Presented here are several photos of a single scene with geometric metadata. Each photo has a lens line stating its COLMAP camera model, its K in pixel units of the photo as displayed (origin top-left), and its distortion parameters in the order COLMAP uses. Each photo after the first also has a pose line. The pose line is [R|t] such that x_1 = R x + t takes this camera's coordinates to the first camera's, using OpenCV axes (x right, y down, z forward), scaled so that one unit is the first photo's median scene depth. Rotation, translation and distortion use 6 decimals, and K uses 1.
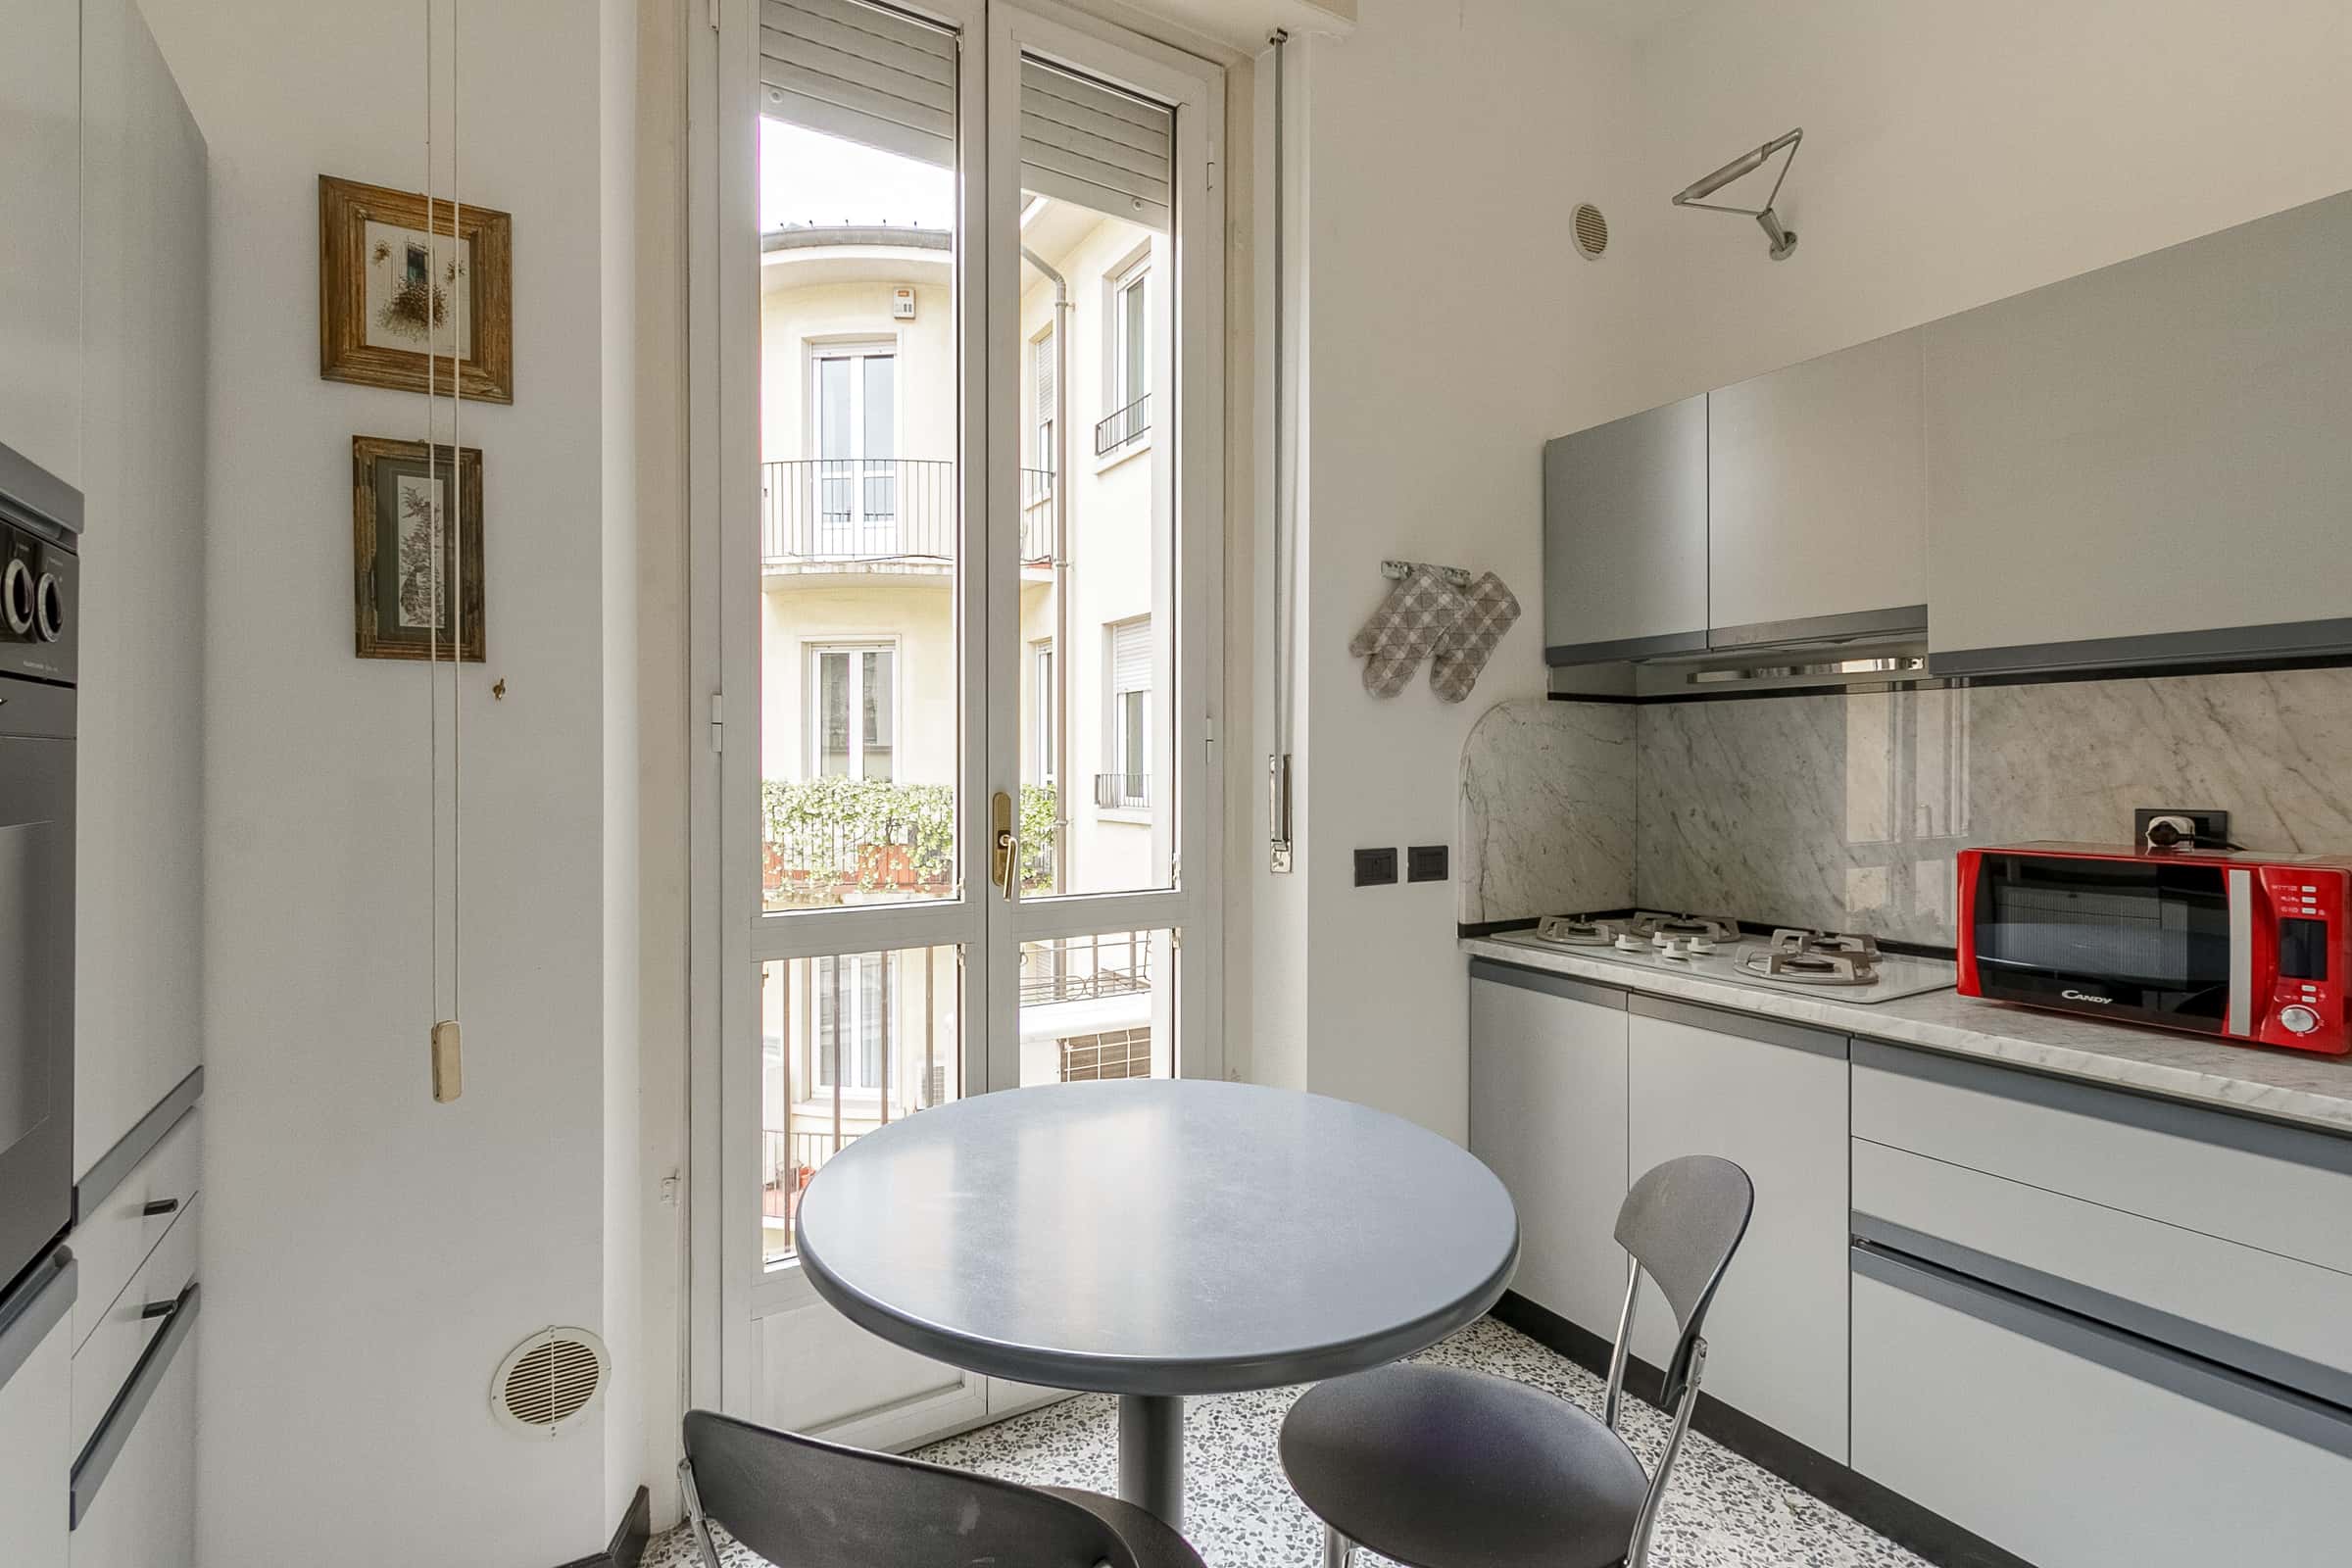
lens RADIAL K [[1085.4, 0, 1162.1], [0, 1085.4, 777.0], [0, 0, 1]] dist [0.005171, -0.000660]
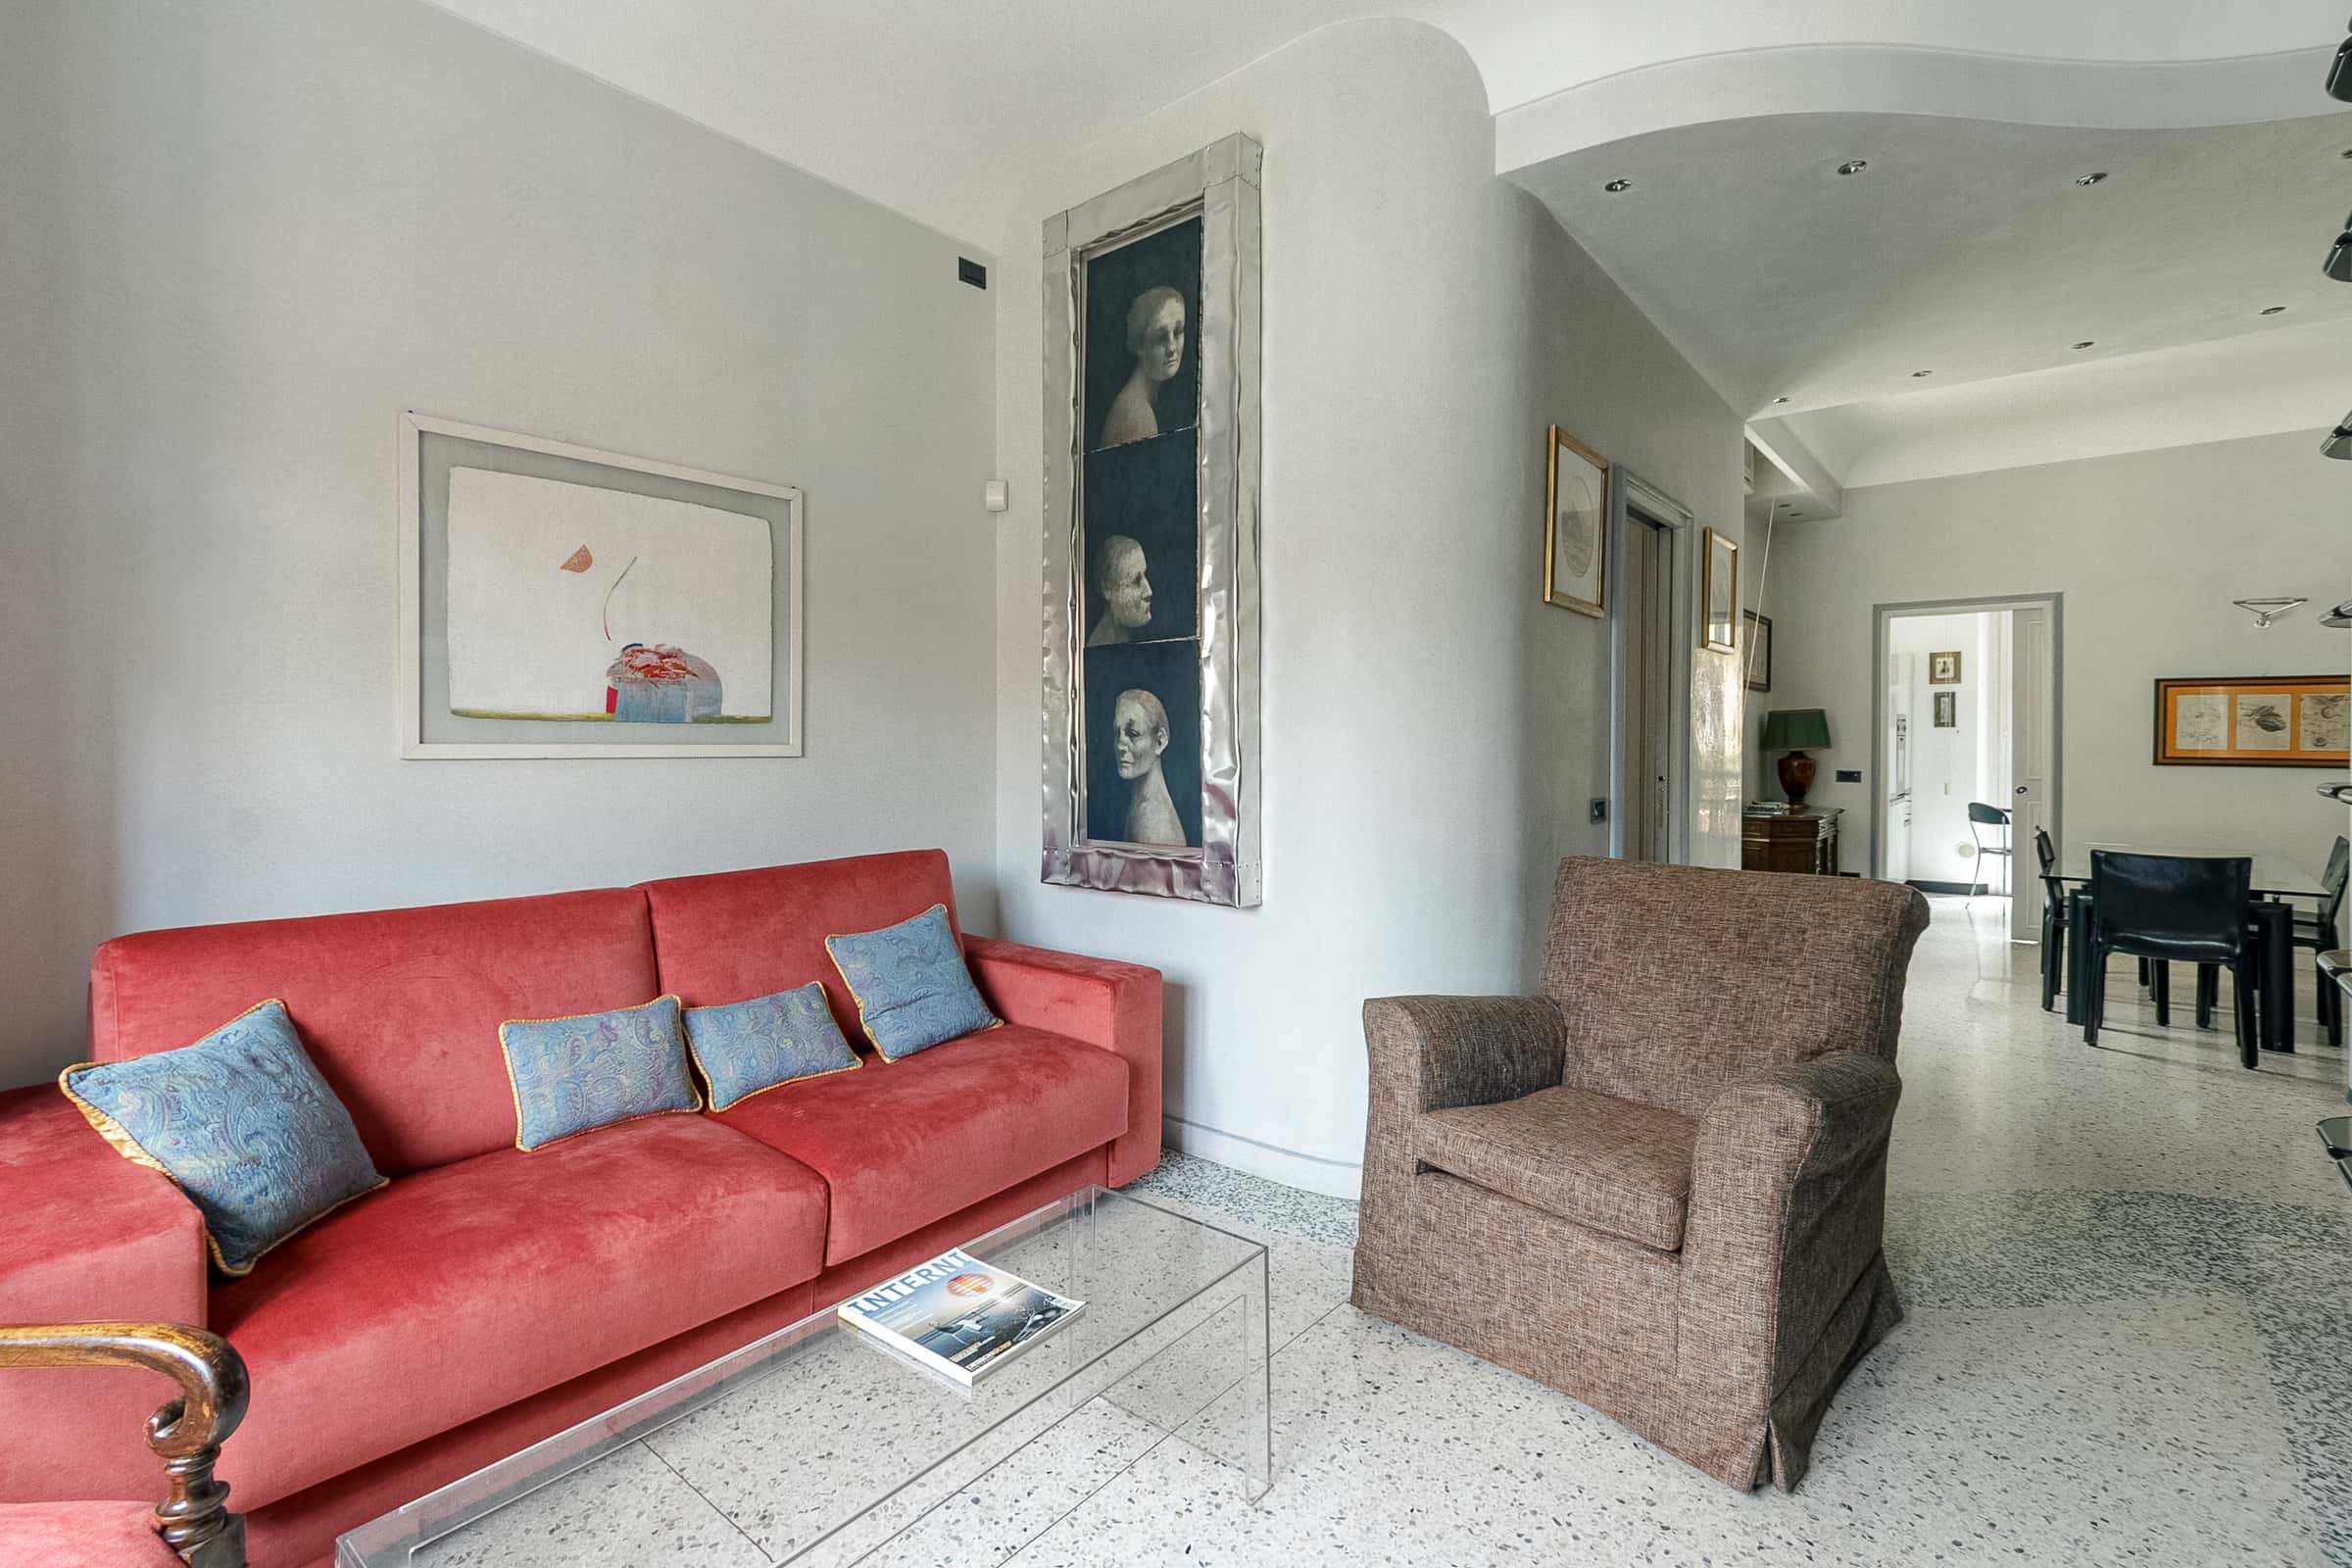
lens RADIAL K [[1085.4, 0, 1199.1], [0, 1085.4, 749.1], [0, 0, 1]] dist [0.005171, -0.000660]
pose [[0.338782, 0.004496, -0.940854, 2.938640], [-0.011003, 0.999939, 0.000817, 0.046313], [0.940801, 0.010075, 0.338811, -4.034415]]
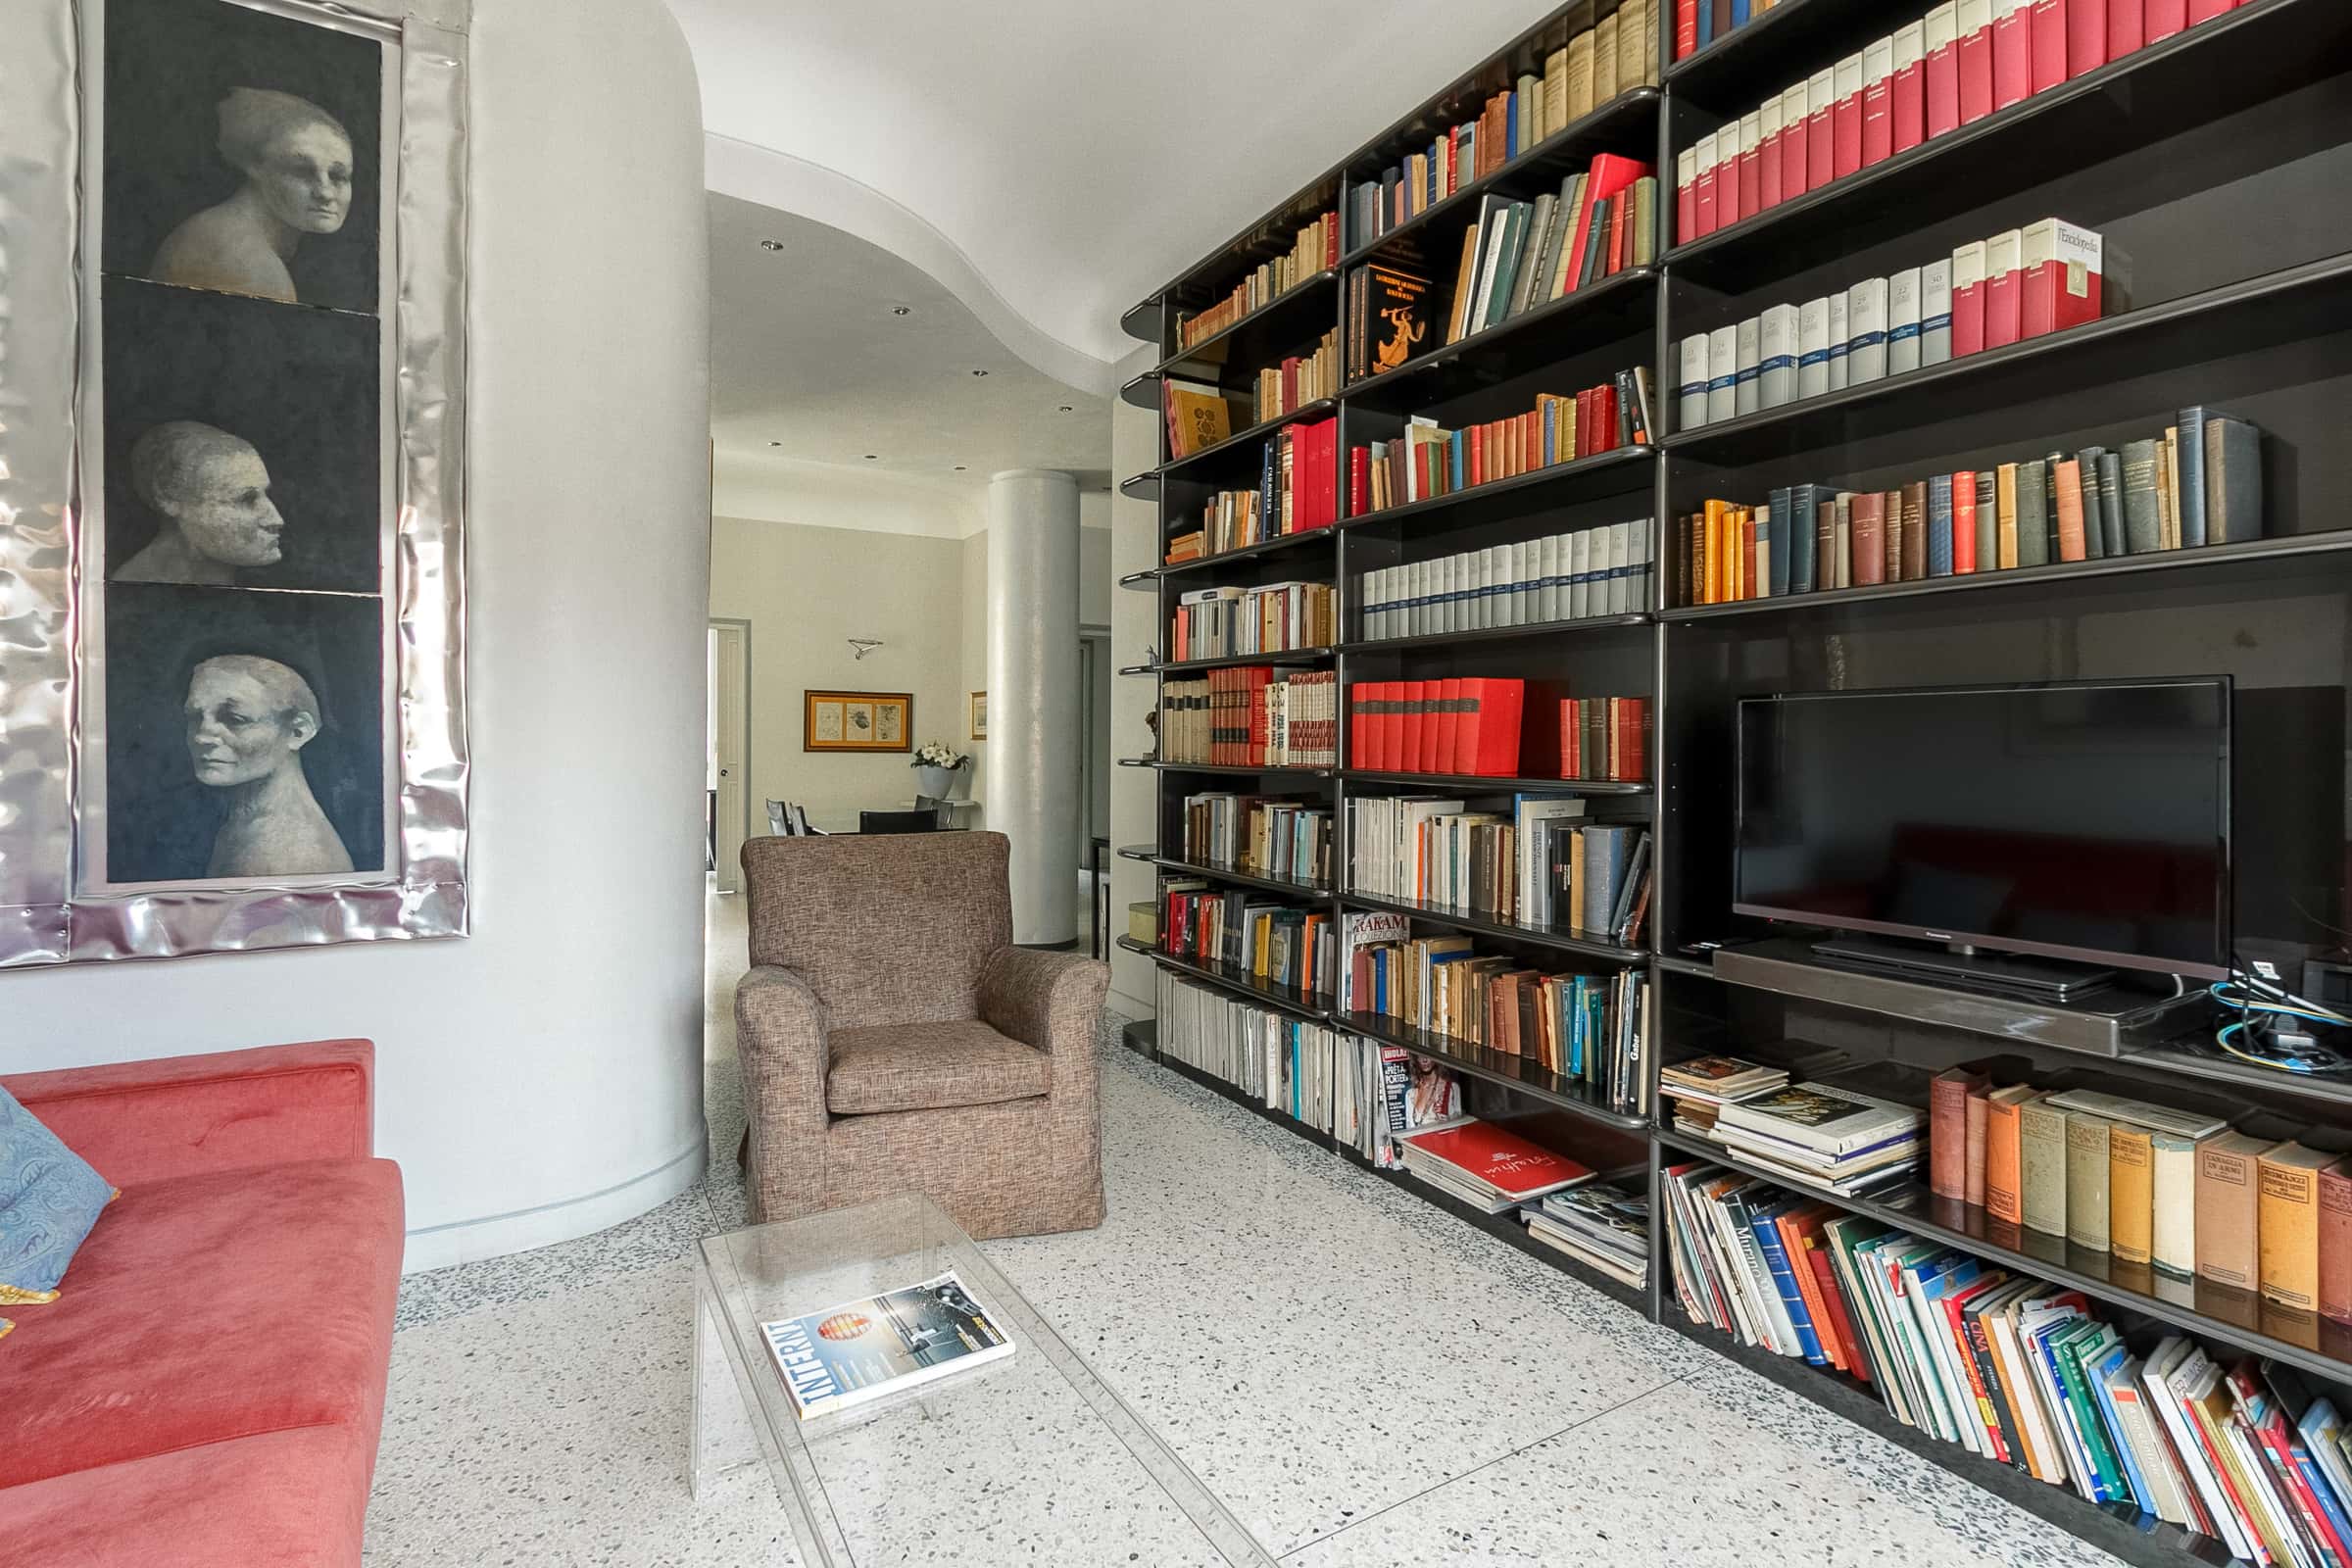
lens RADIAL K [[1085.4, 0, 1109.8], [0, 1085.4, 743.7], [0, 0, 1]] dist [0.005171, -0.000660]
pose [[0.999387, 0.003915, -0.034803, 2.210125], [-0.004131, 0.999973, -0.006142, 0.055227], [0.034778, 0.006282, 0.999375, -4.772663]]
